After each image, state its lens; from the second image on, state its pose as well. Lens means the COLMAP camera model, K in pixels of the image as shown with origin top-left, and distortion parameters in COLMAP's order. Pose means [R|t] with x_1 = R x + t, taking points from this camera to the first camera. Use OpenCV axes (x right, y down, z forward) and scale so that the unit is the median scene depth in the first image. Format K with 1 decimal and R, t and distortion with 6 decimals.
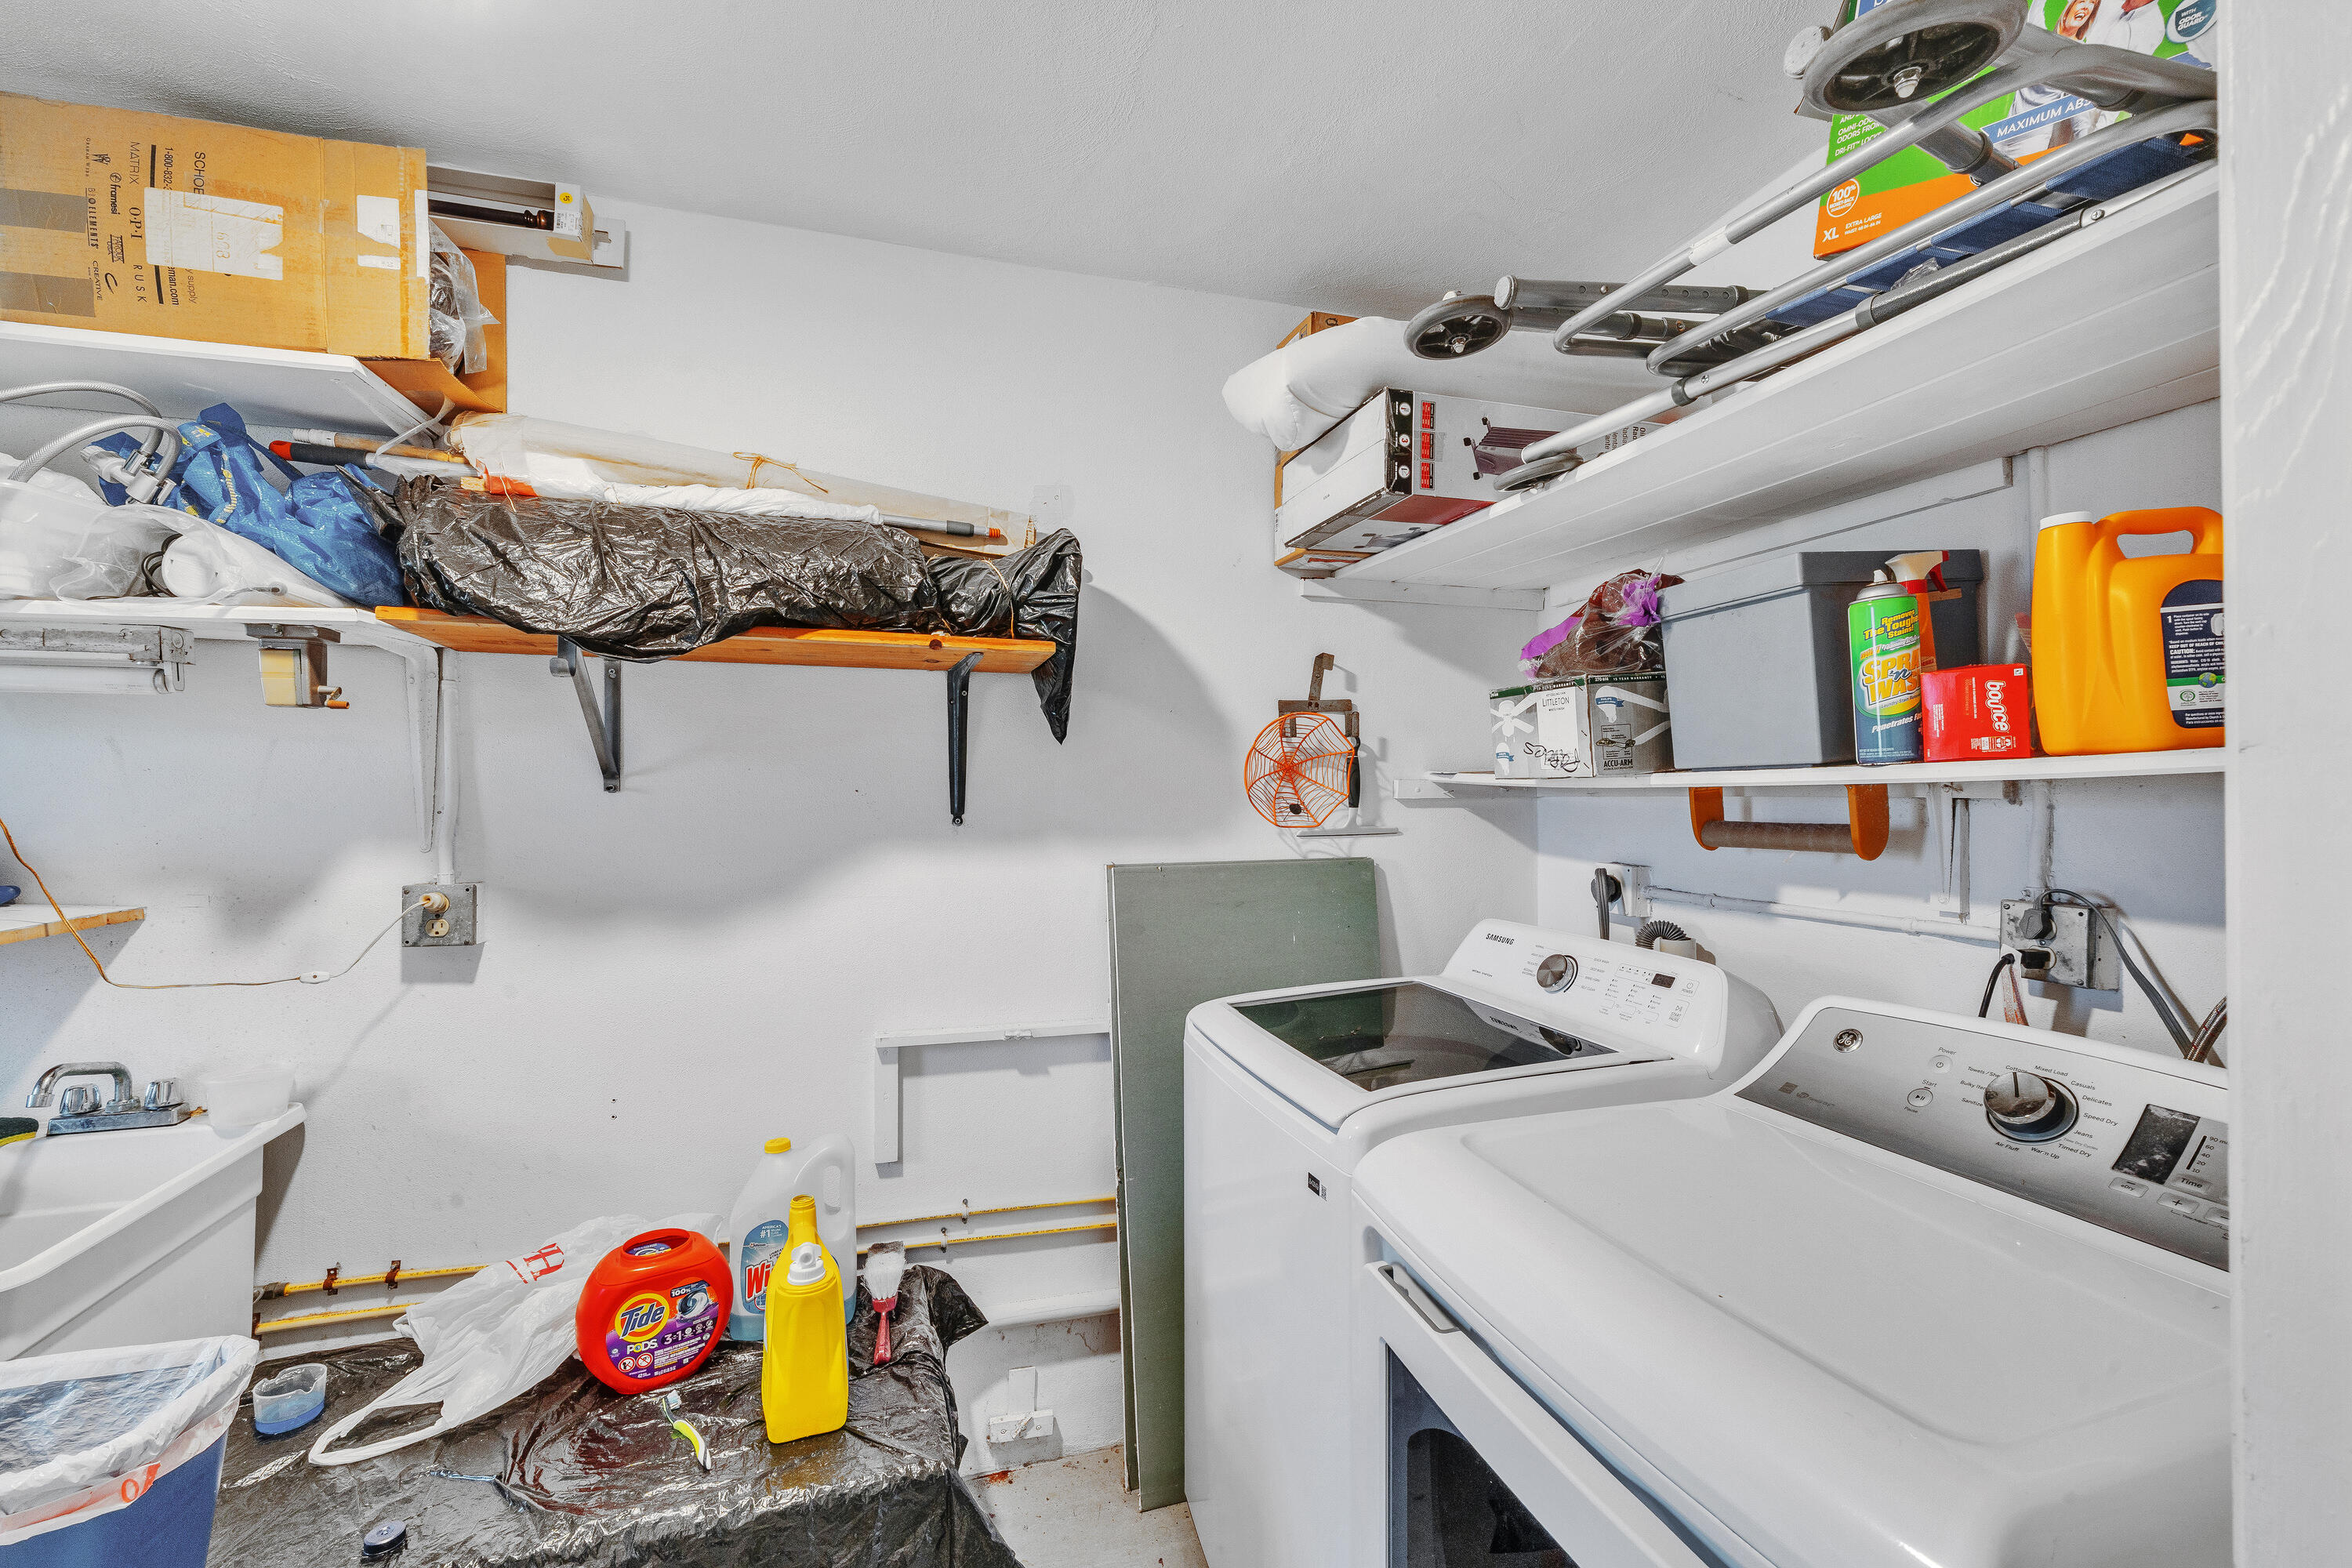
lens RADIAL K [[1111.7, 0, 1154.7], [0, 1111.7, 795.1], [0, 0, 1]] dist [-0.004147, 0.001000]
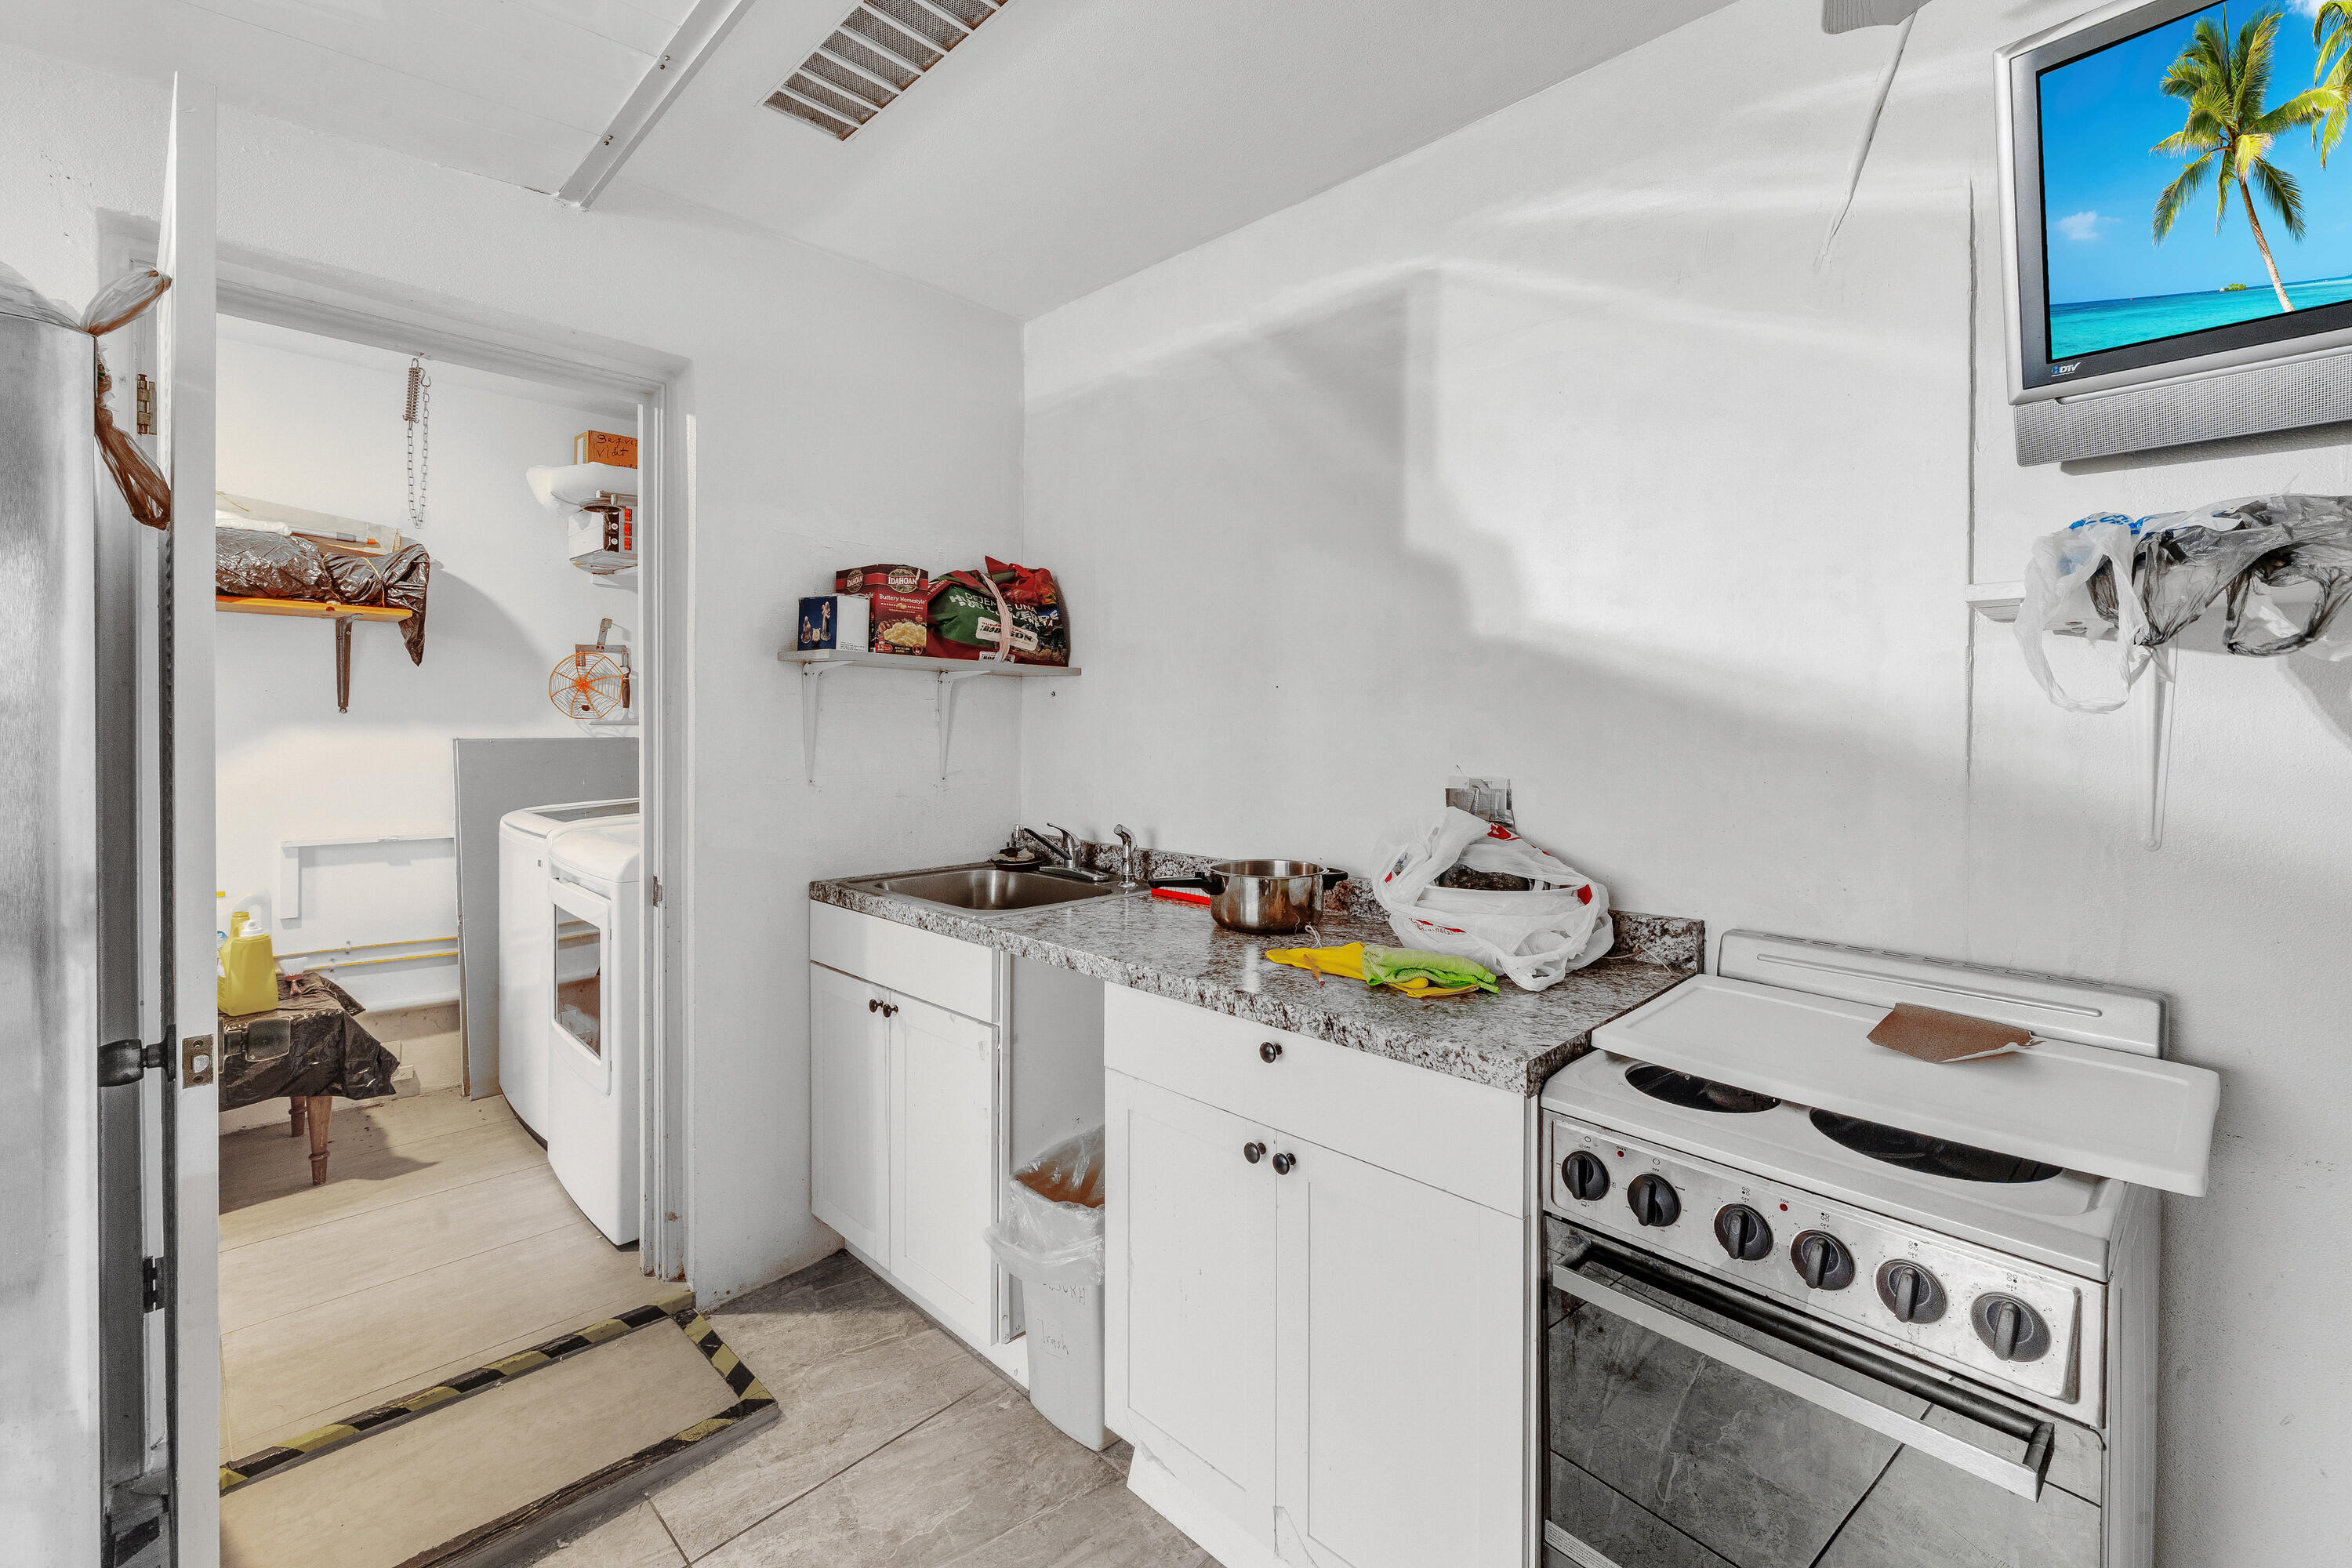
lens RADIAL K [[1111.7, 0, 1185.9], [0, 1111.7, 738.6], [0, 0, 1]] dist [-0.004147, 0.001000]
pose [[0.882688, 0.005741, 0.469924, 0.158667], [-0.015270, 0.999748, 0.016469, 0.019305], [-0.469711, -0.021713, 0.882553, -1.079556]]
